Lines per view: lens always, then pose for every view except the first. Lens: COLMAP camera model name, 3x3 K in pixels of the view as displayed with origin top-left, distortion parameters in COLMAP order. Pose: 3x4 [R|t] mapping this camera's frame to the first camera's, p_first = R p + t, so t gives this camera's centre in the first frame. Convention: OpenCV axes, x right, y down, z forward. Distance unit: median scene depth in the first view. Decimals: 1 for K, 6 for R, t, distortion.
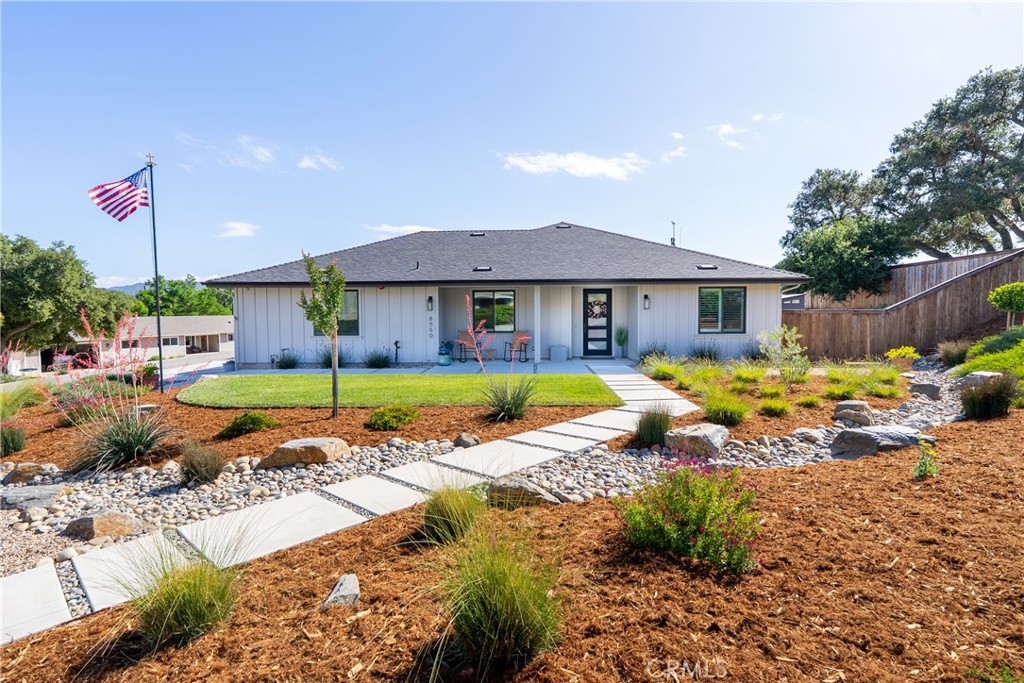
lens RADIAL K [[530.3, 0, 513.8], [0, 530.3, 337.1], [0, 0, 1]] dist [-0.003534, 0.004522]
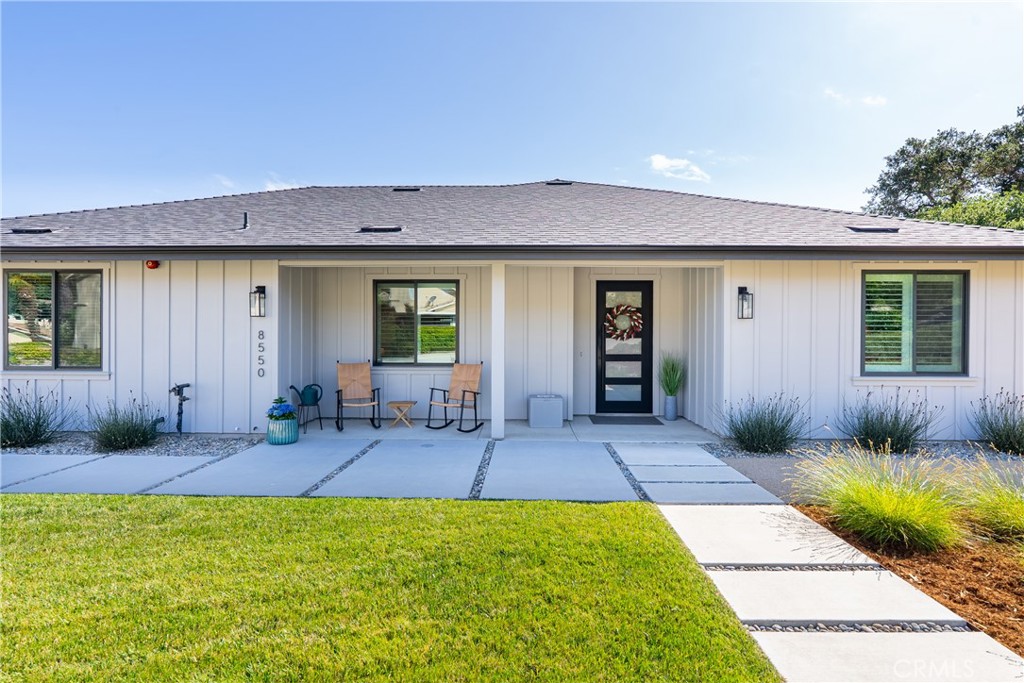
lens RADIAL K [[545.0, 0, 512.3], [0, 545.0, 343.4], [0, 0, 1]] dist [-0.005558, -0.000783]
pose [[0.999894, 0.010749, 0.009842, 0.045688], [-0.010433, 0.999448, -0.031554, -0.014061], [-0.010175, 0.031448, 0.999454, 0.481041]]
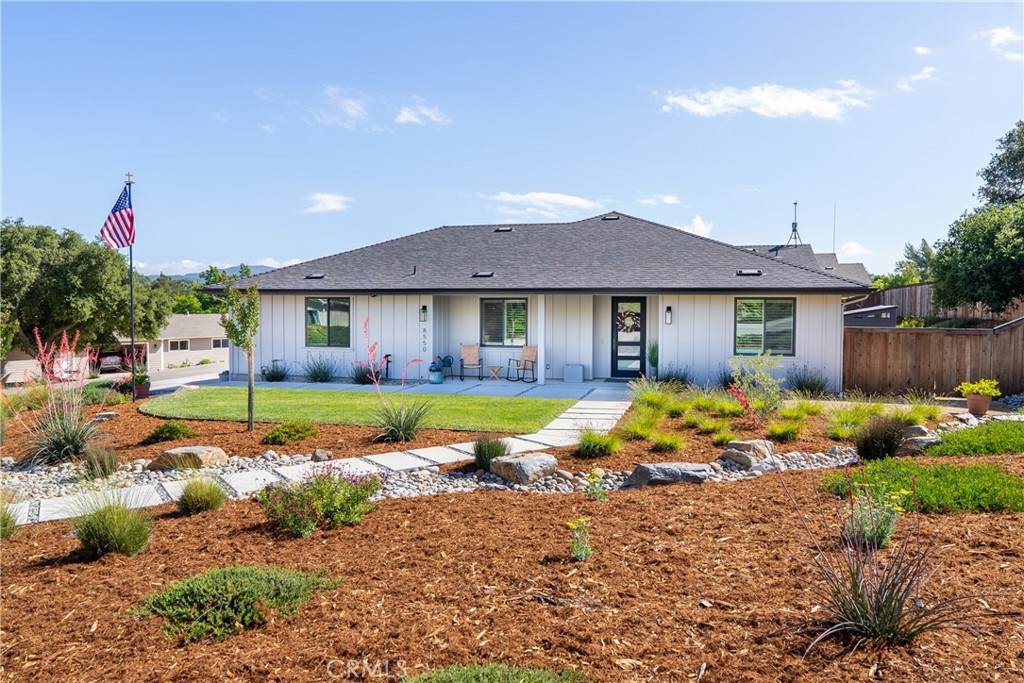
lens RADIAL K [[716.3, 0, 511.5], [0, 716.3, 340.2], [0, 0, 1]] dist [-0.001565, 0.012605]
pose [[0.976065, 0.020419, -0.216519, 0.221779], [-0.021098, 0.999777, -0.000823, -0.018581], [0.216453, 0.005372, 0.976278, -0.130782]]
